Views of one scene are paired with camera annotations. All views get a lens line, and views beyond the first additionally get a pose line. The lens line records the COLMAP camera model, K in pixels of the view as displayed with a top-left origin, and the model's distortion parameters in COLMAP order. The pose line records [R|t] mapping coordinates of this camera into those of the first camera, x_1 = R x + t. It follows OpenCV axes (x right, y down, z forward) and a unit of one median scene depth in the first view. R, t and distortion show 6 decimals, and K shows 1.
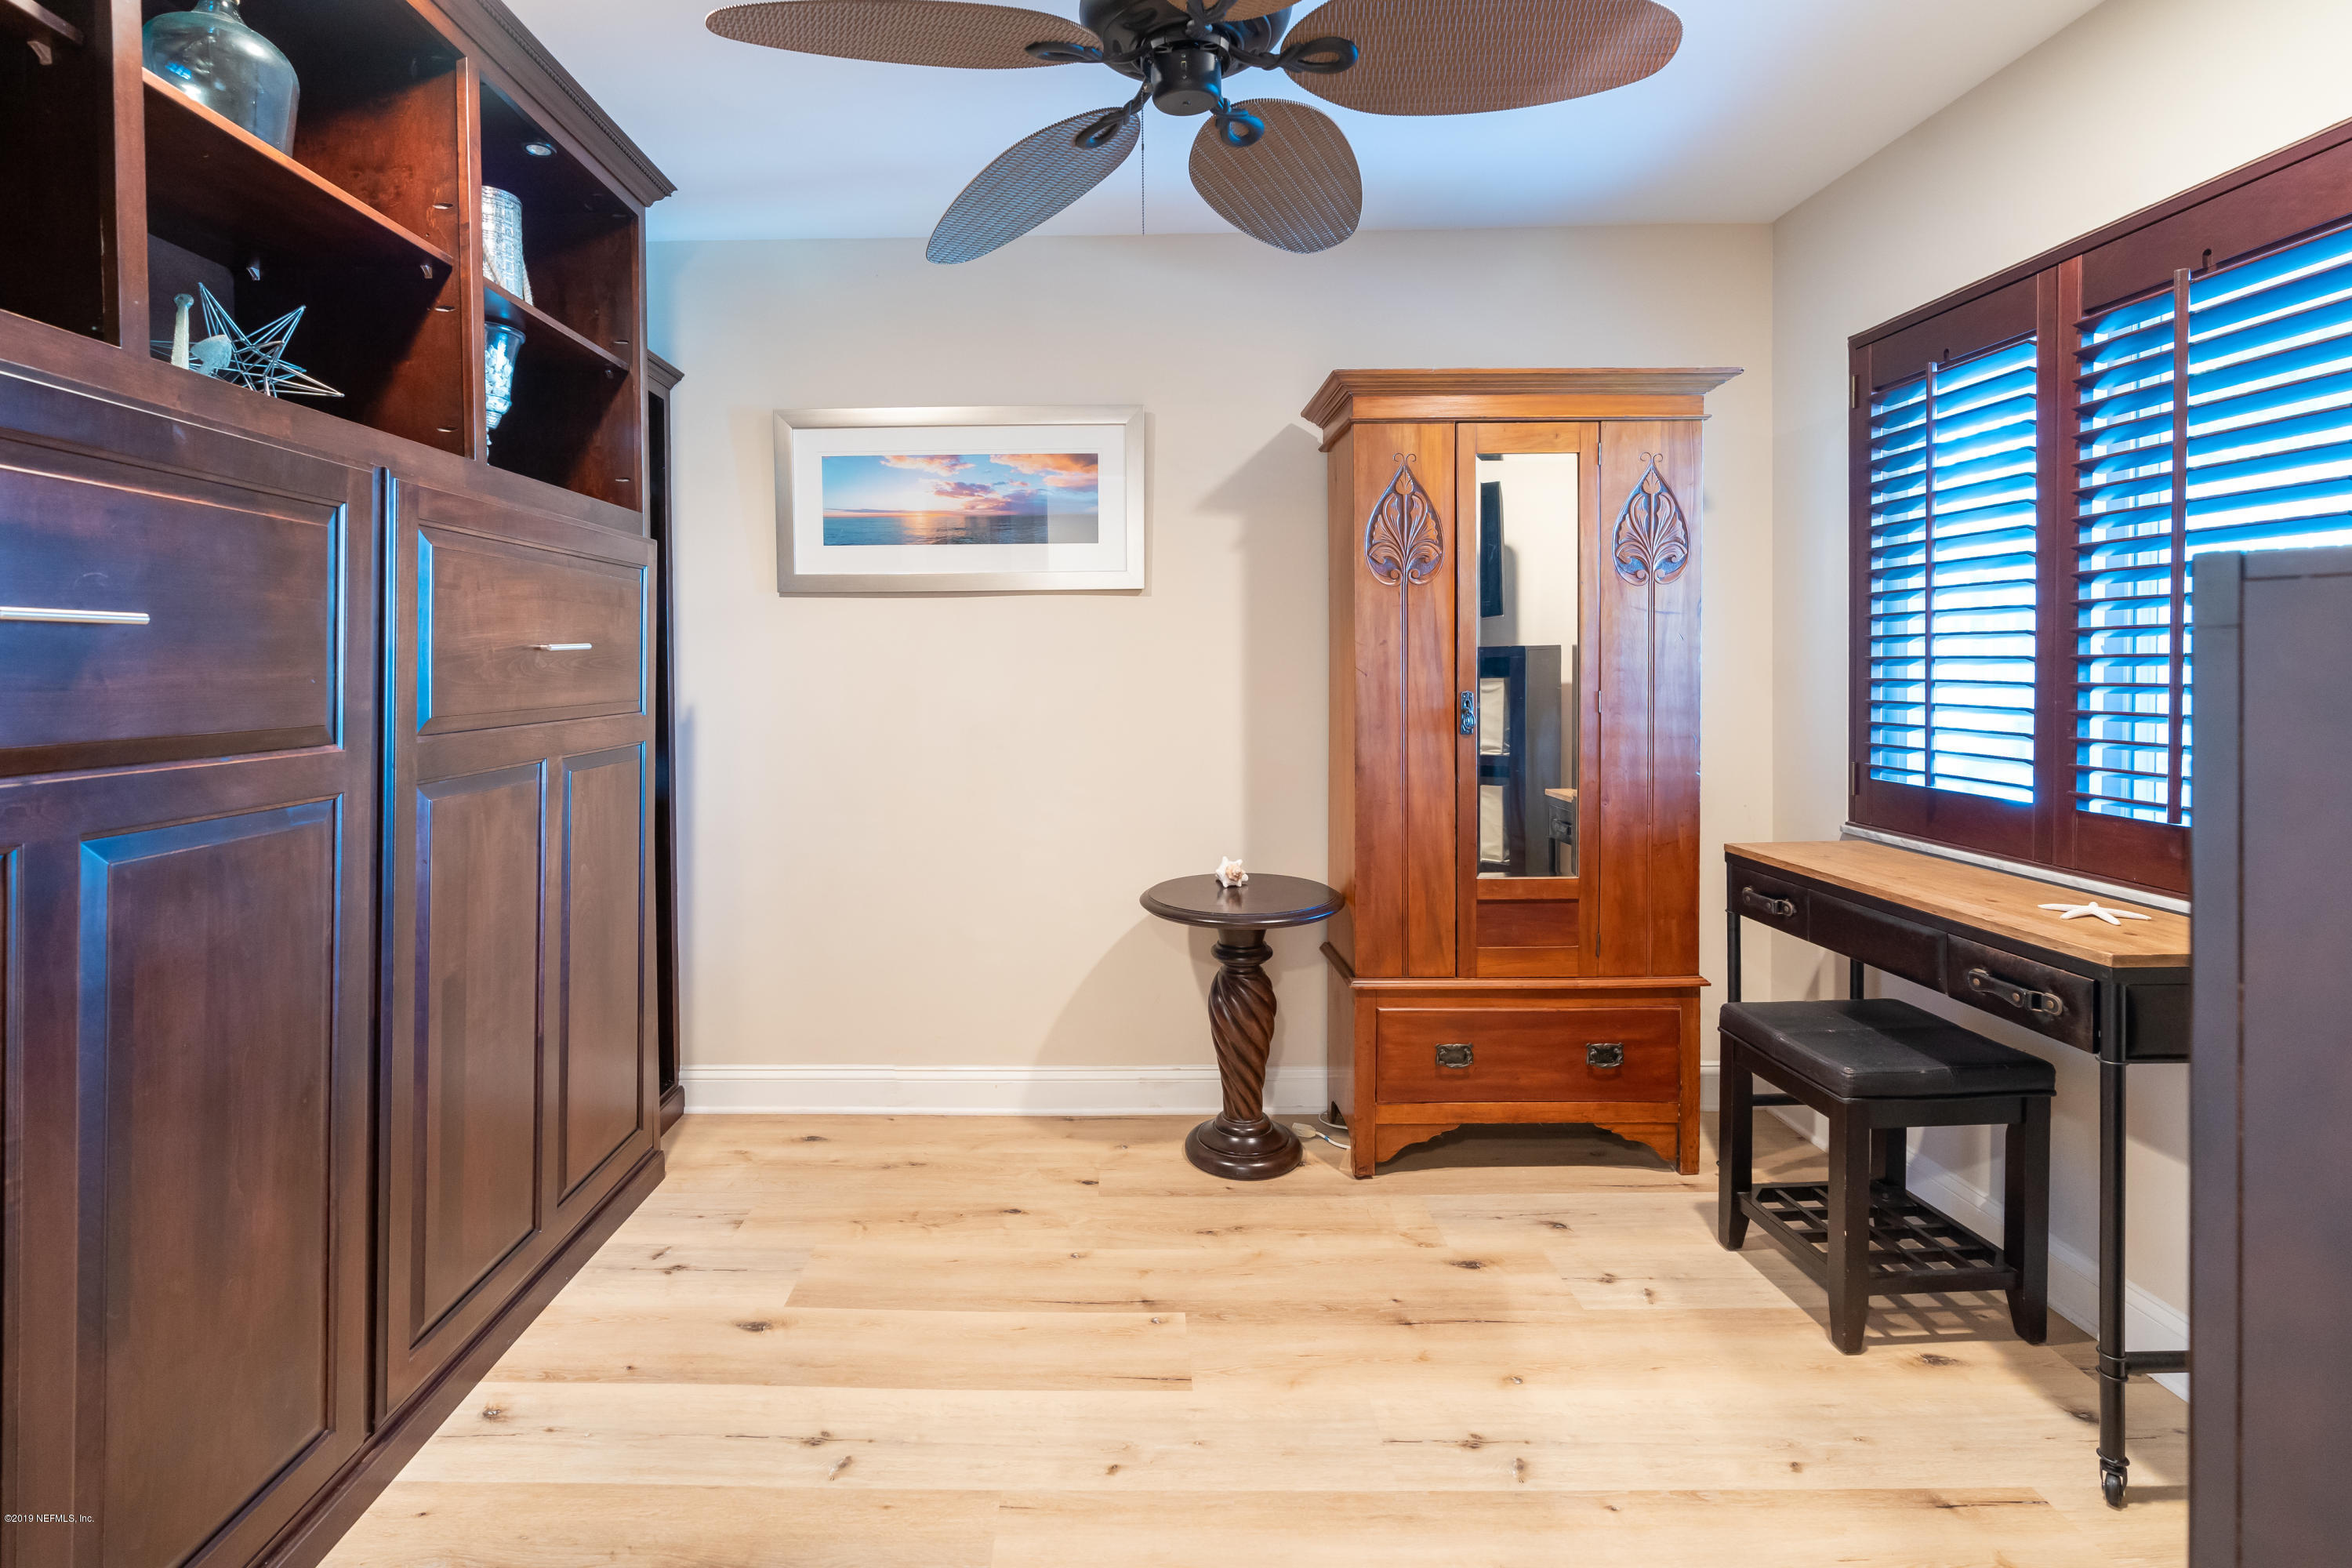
lens RADIAL K [[1112.2, 0, 1169.6], [0, 1112.2, 667.7], [0, 0, 1]] dist [-0.013039, 0.008330]
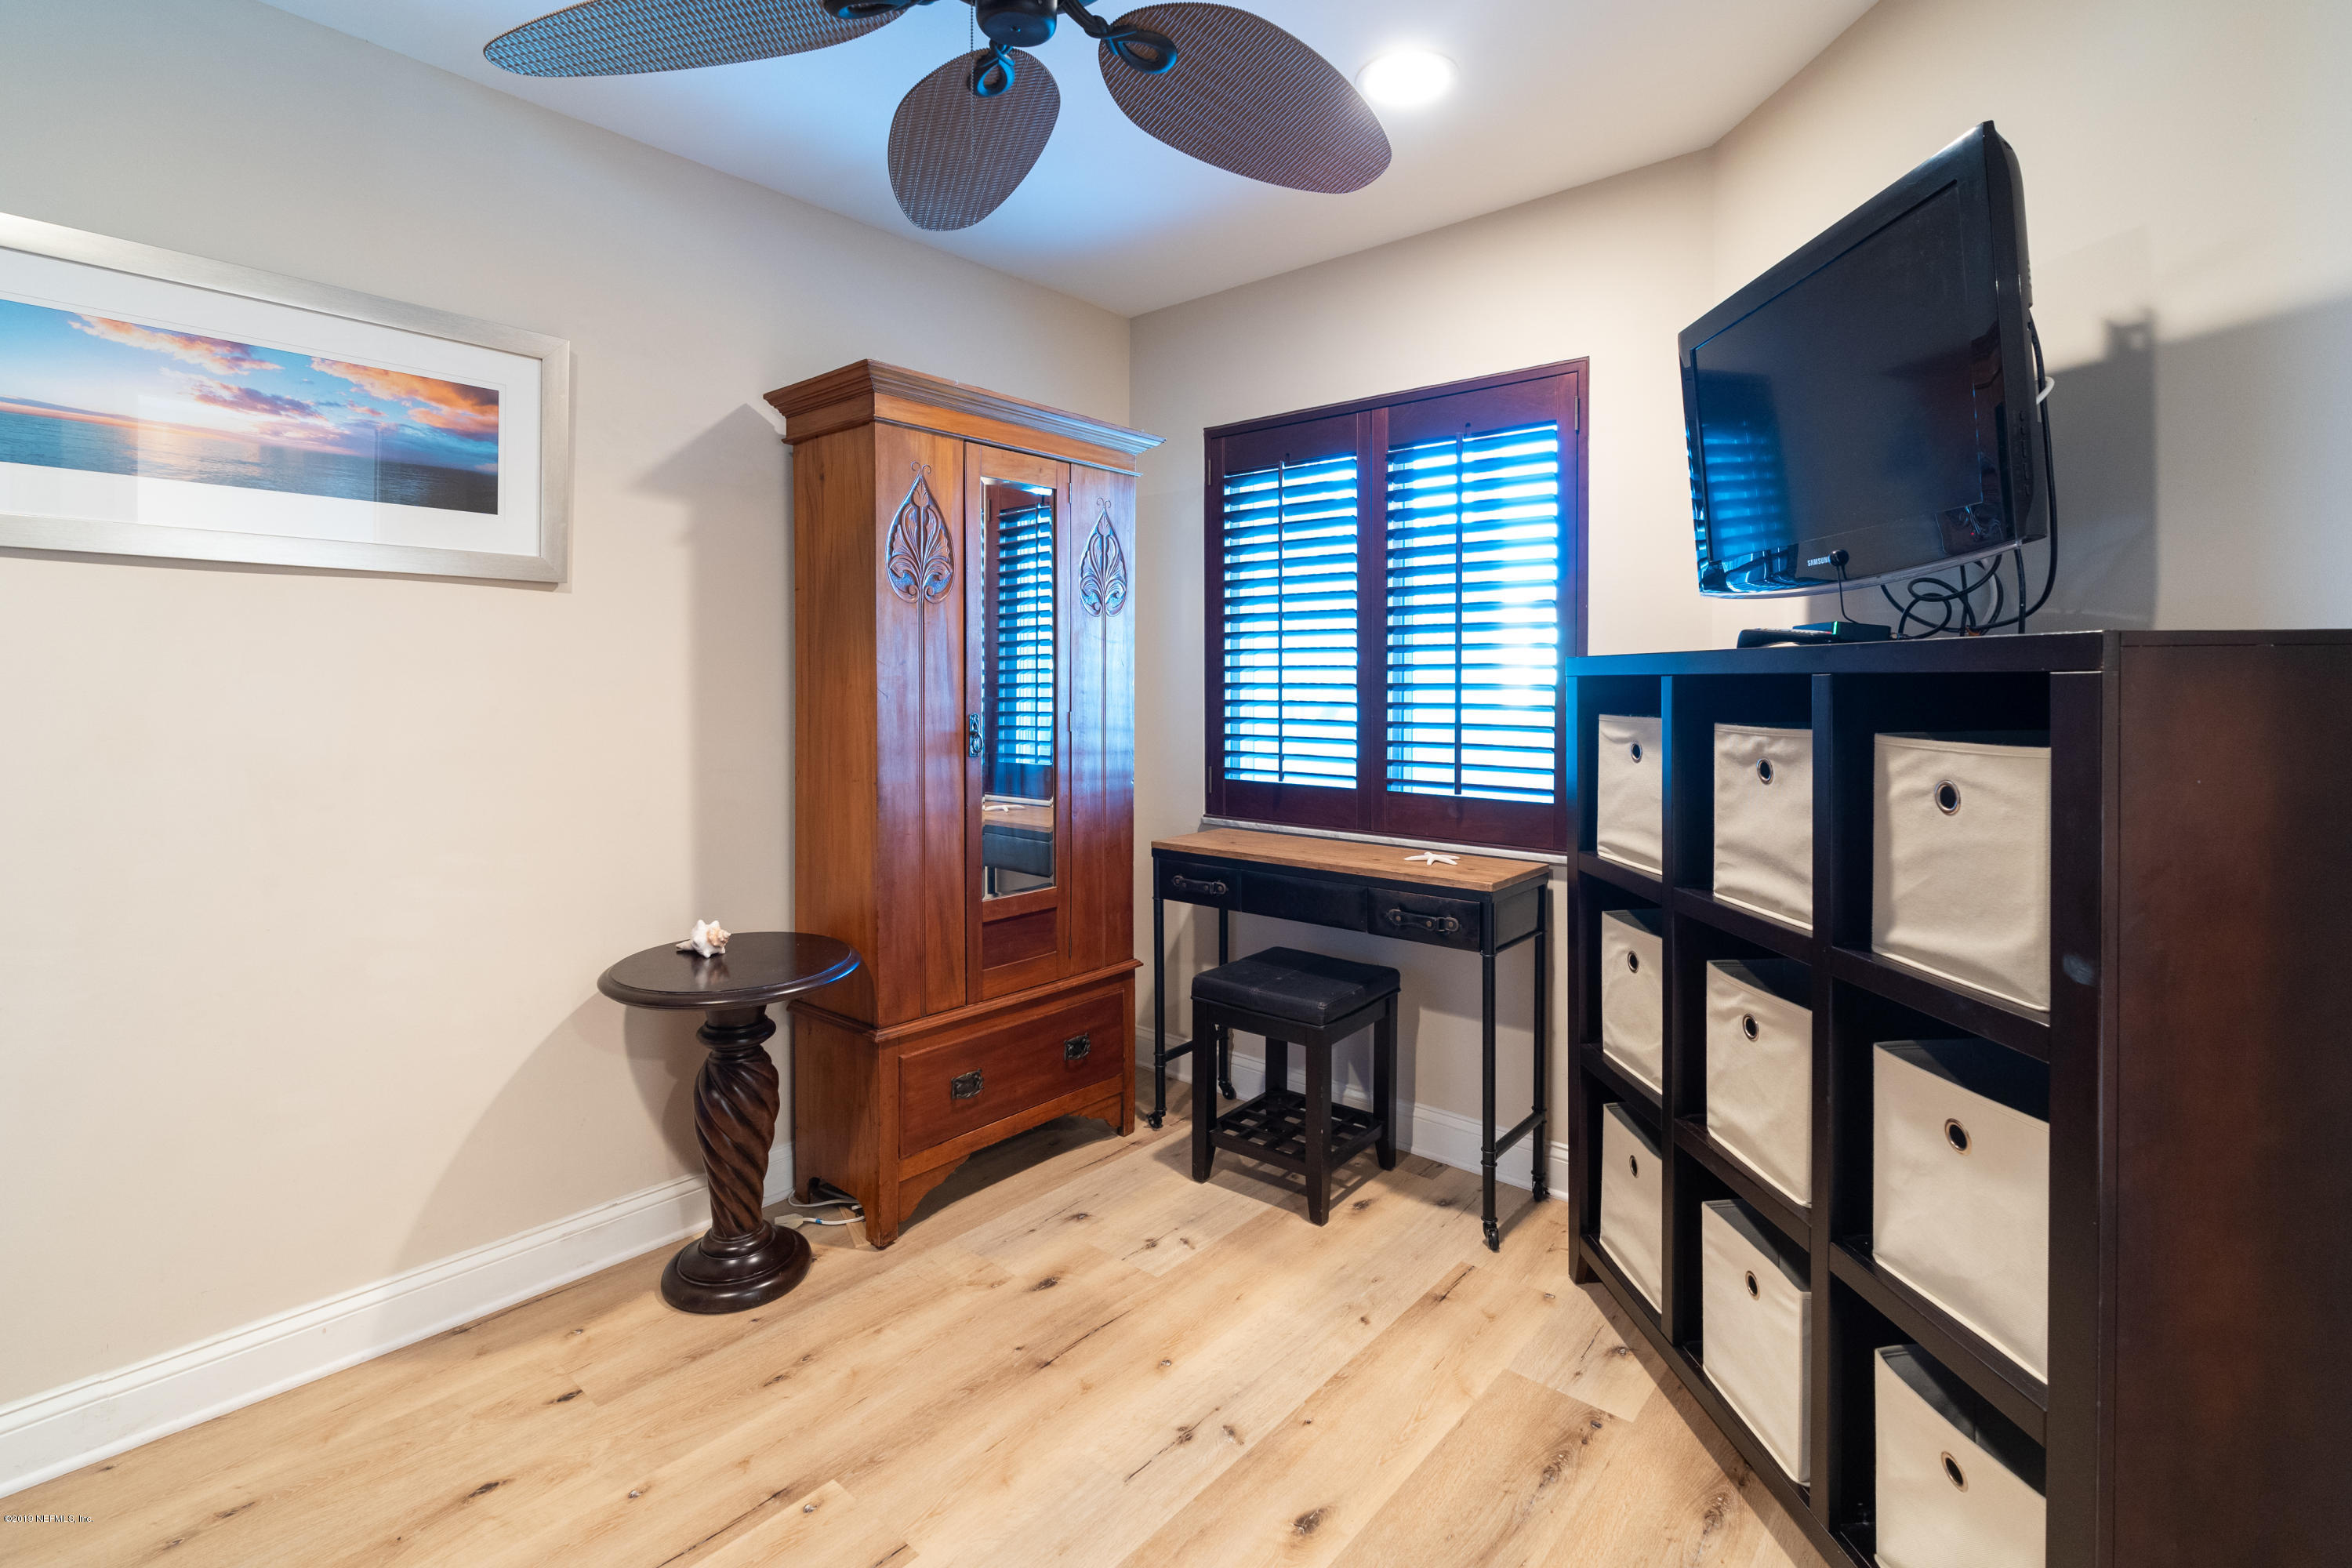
lens RADIAL K [[1073.6, 0, 1175.4], [0, 1073.6, 690.8], [0, 0, 1]] dist [-0.001465, 0.000465]
pose [[0.656475, 0.005550, 0.754328, -0.337736], [-0.003471, 0.999985, -0.004337, 0.004226], [-0.754340, 0.000229, 0.656484, 0.236220]]
